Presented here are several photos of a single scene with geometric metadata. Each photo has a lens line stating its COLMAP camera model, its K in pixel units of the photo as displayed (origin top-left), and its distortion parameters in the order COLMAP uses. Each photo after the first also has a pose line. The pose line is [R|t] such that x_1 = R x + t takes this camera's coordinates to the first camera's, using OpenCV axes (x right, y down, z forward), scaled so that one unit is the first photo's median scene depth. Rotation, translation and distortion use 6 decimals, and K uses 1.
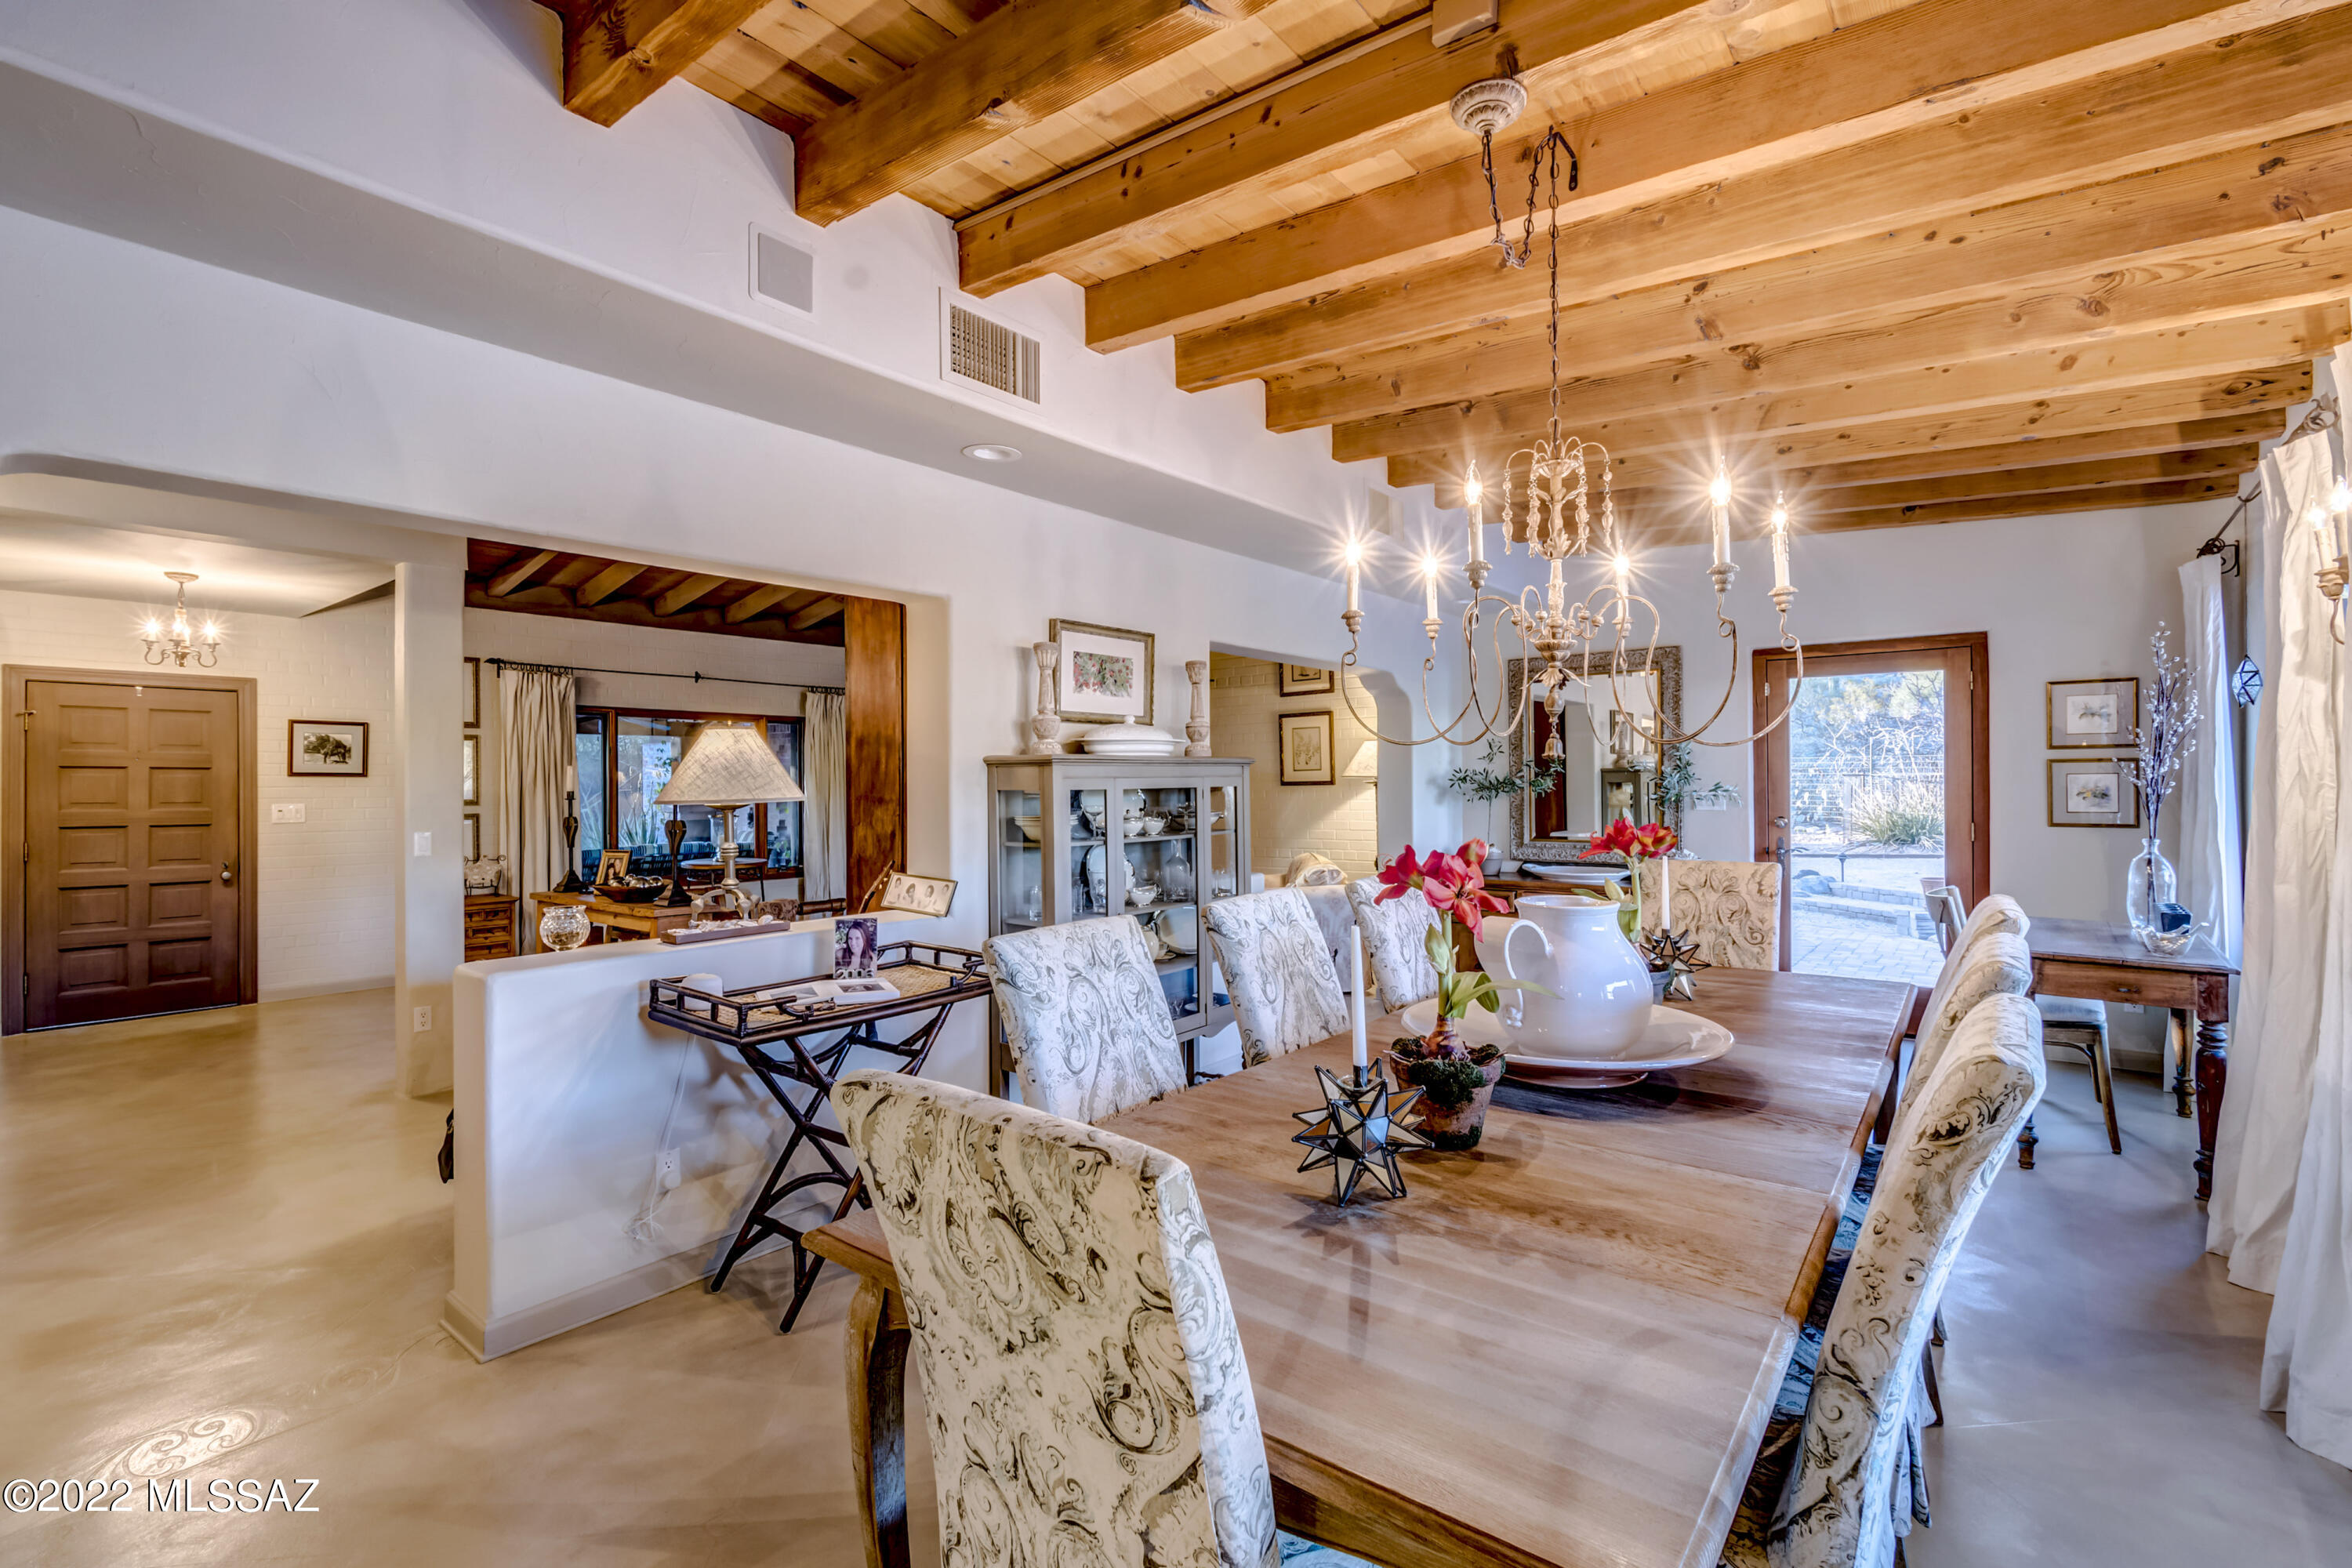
lens RADIAL K [[1050.7, 0, 1173.2], [0, 1050.7, 781.8], [0, 0, 1]] dist [-0.002051, 0.000178]
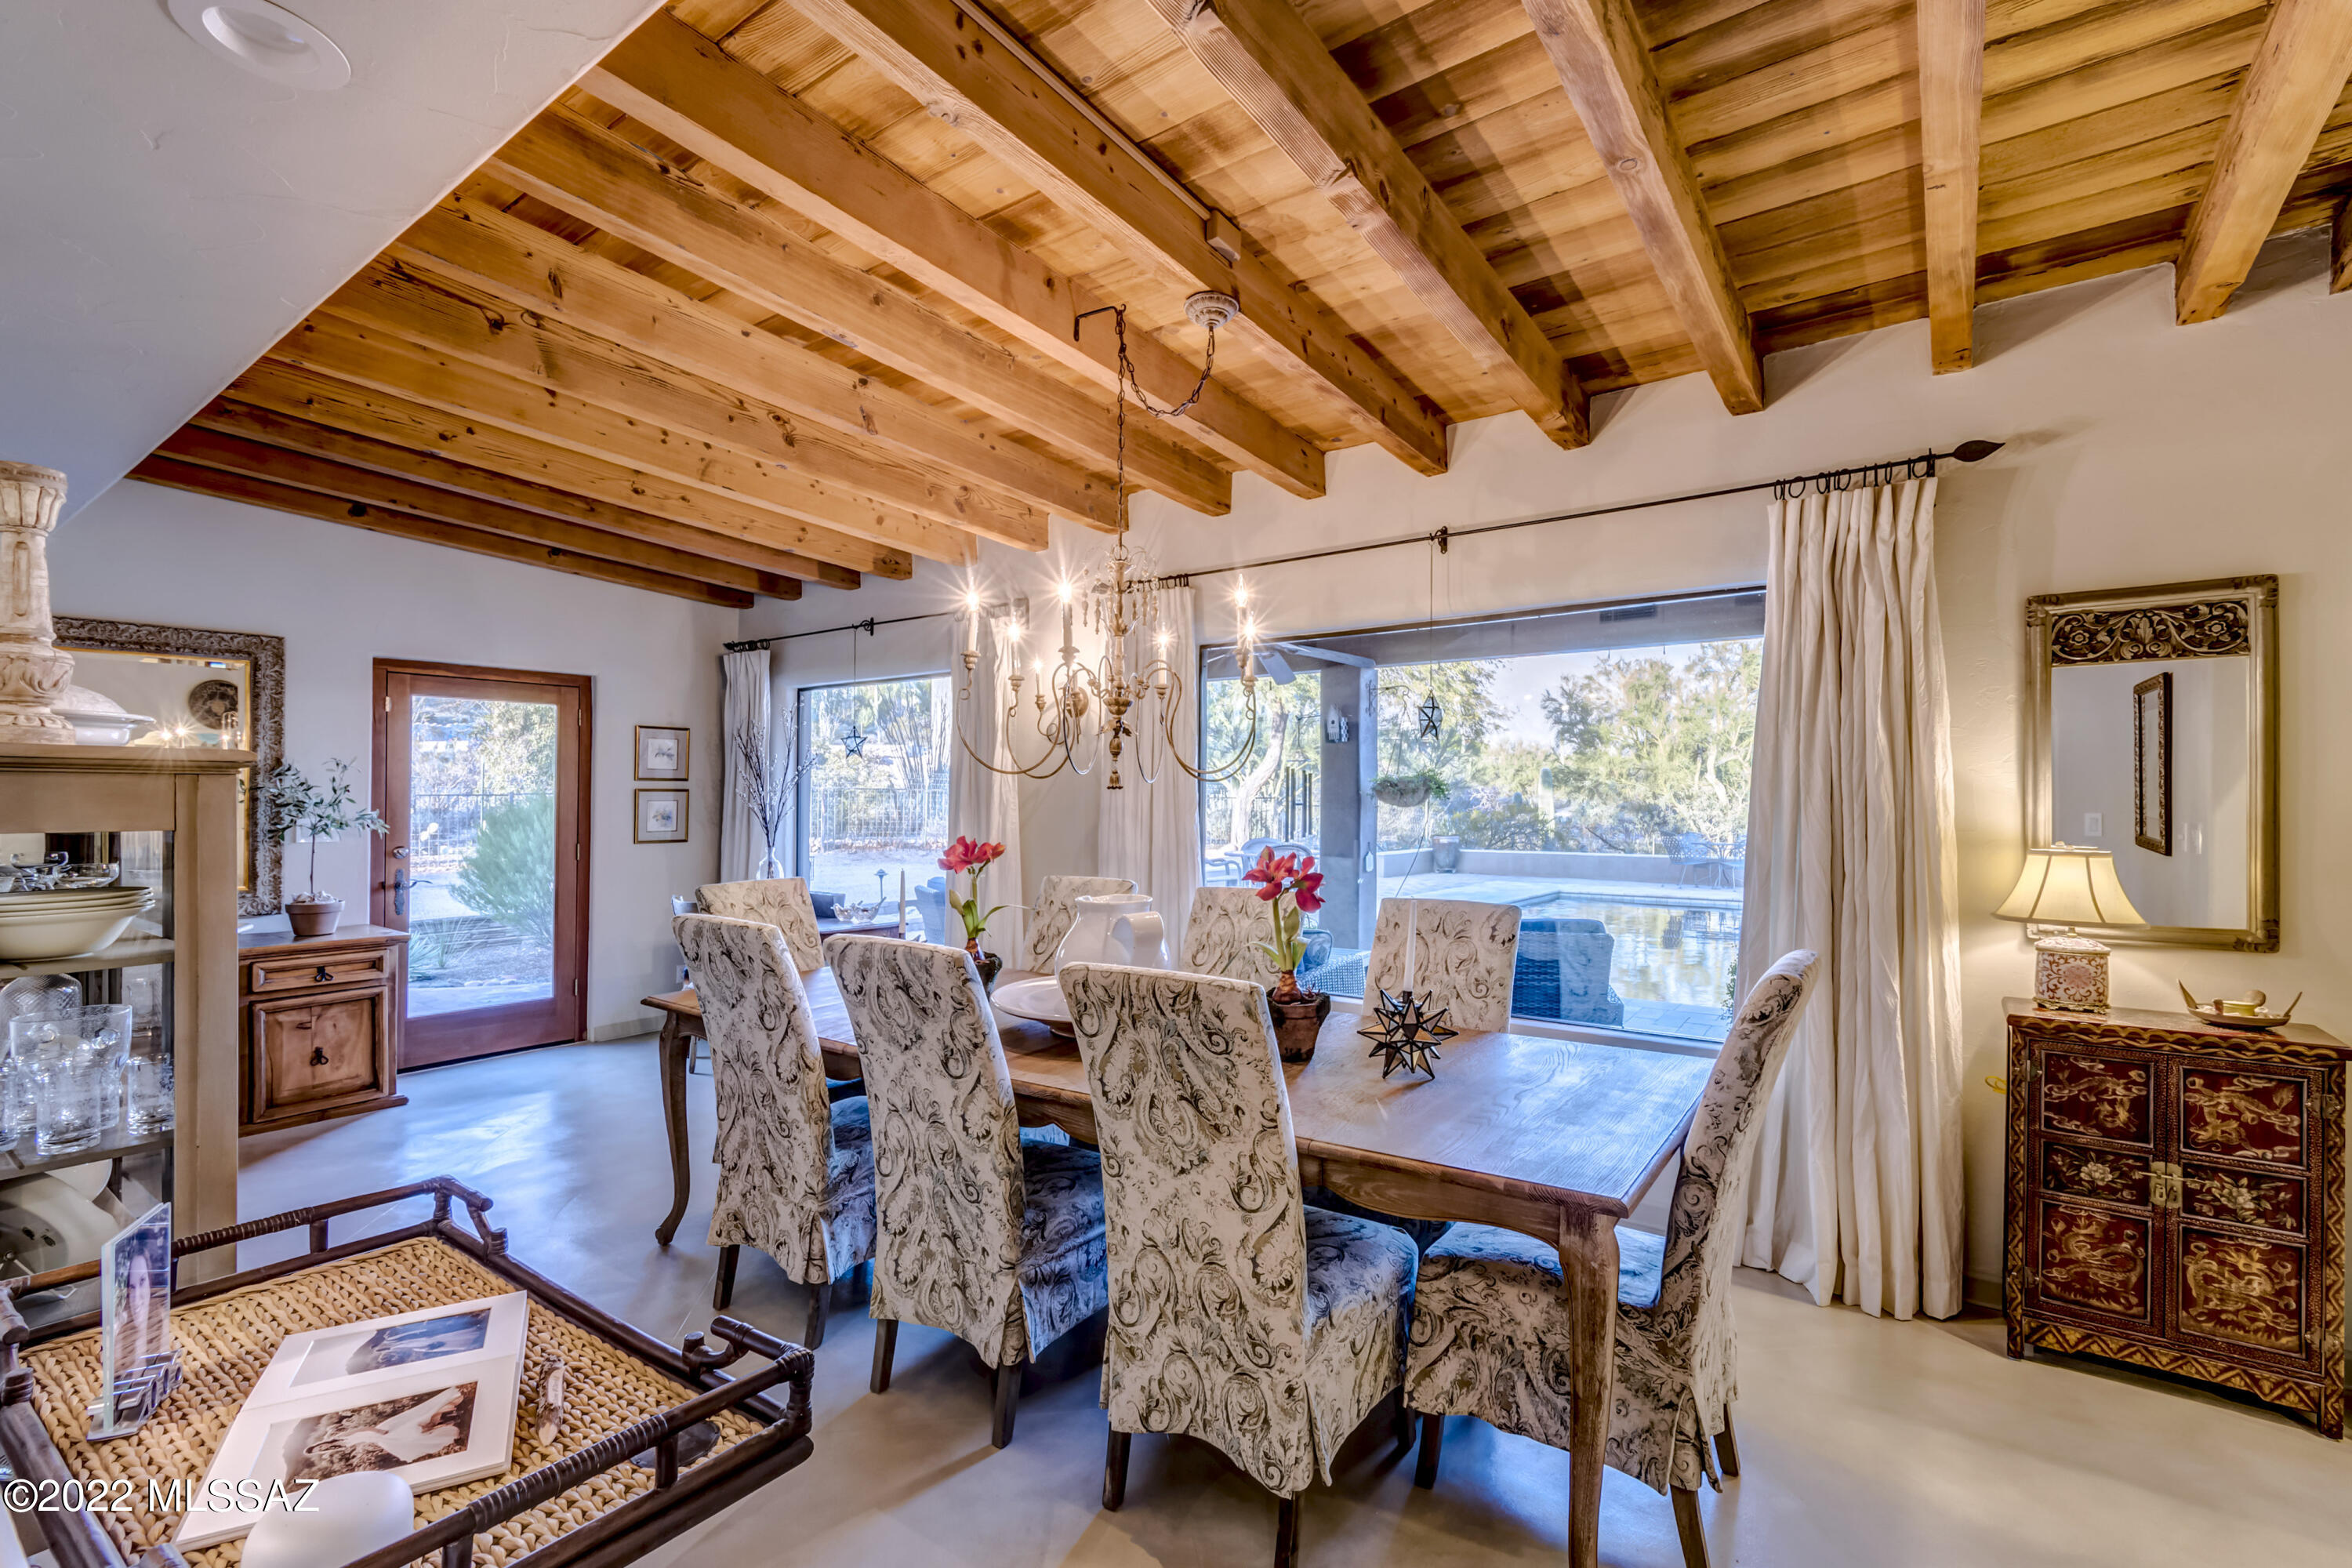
lens RADIAL K [[1050.7, 0, 1167.1], [0, 1050.7, 798.2], [0, 0, 1]] dist [-0.002051, 0.000178]
pose [[-0.048793, 0.009659, 0.998762, -0.409460], [0.002332, 0.999952, -0.009557, 0.002732], [-0.998806, 0.001863, -0.048813, 0.435818]]
